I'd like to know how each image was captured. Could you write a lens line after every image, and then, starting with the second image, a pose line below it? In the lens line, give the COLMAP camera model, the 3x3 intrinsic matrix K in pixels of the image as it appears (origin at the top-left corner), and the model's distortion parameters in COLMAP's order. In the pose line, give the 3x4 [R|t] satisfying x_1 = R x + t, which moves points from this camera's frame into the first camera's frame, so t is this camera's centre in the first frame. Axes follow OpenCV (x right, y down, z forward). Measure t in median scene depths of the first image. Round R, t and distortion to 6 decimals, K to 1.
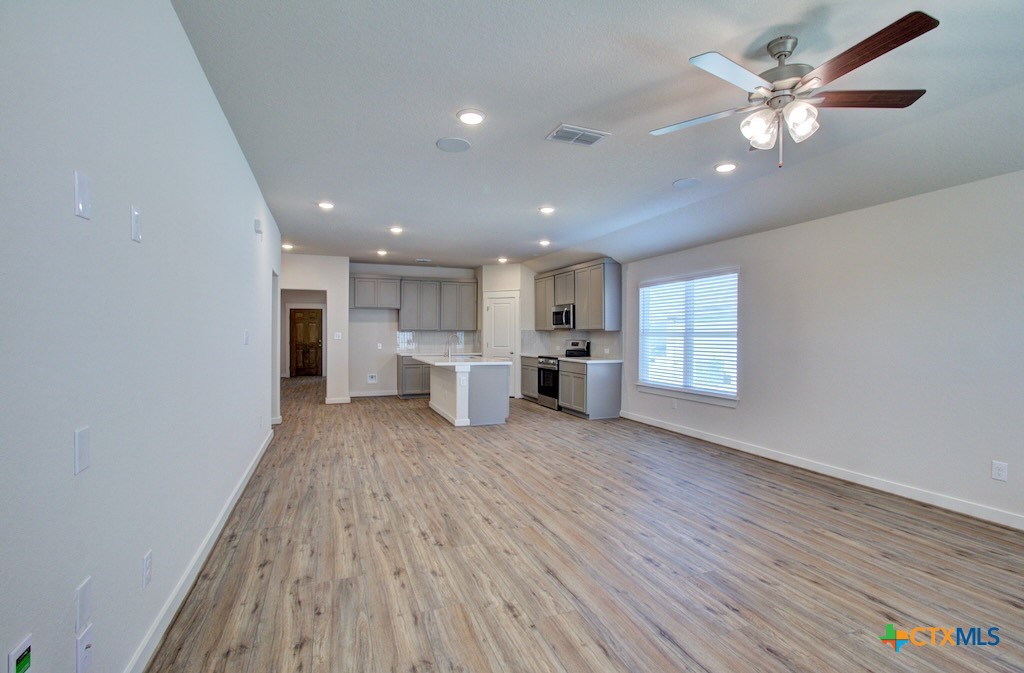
lens RADIAL K [[464.8, 0, 515.1], [0, 464.8, 337.4], [0, 0, 1]] dist [-0.001157, 0.003251]
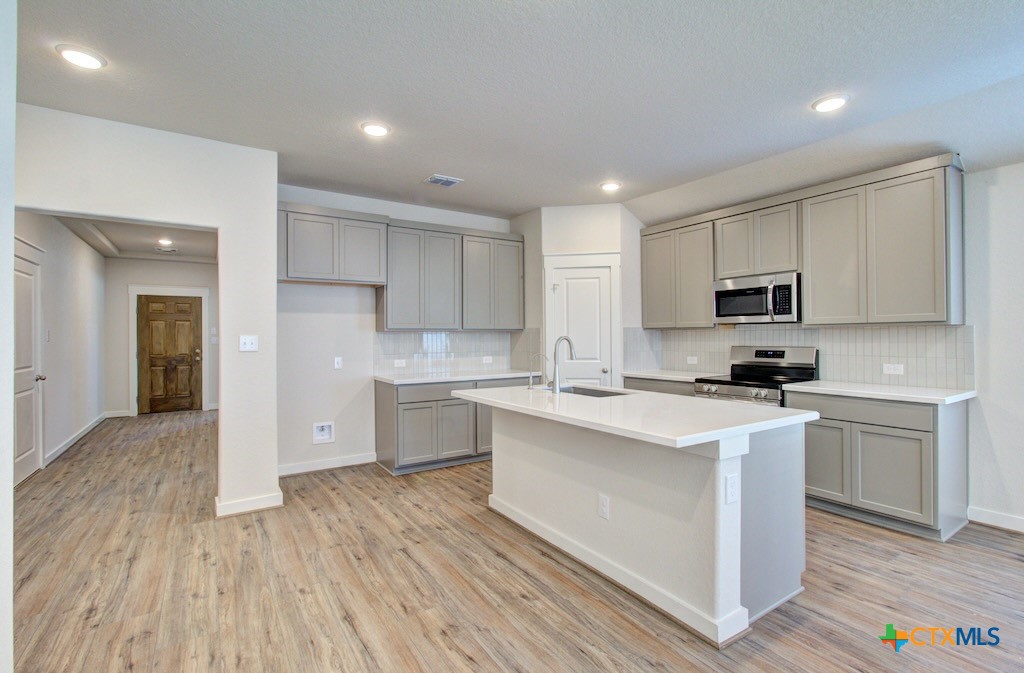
lens RADIAL K [[481.6, 0, 537.3], [0, 481.6, 332.7], [0, 0, 1]] dist [-0.000744, 0.000157]
pose [[0.975924, -0.010073, 0.217879, -0.244466], [0.012659, 0.999865, -0.010480, -0.006640], [-0.217744, 0.012986, 0.975920, 0.574935]]
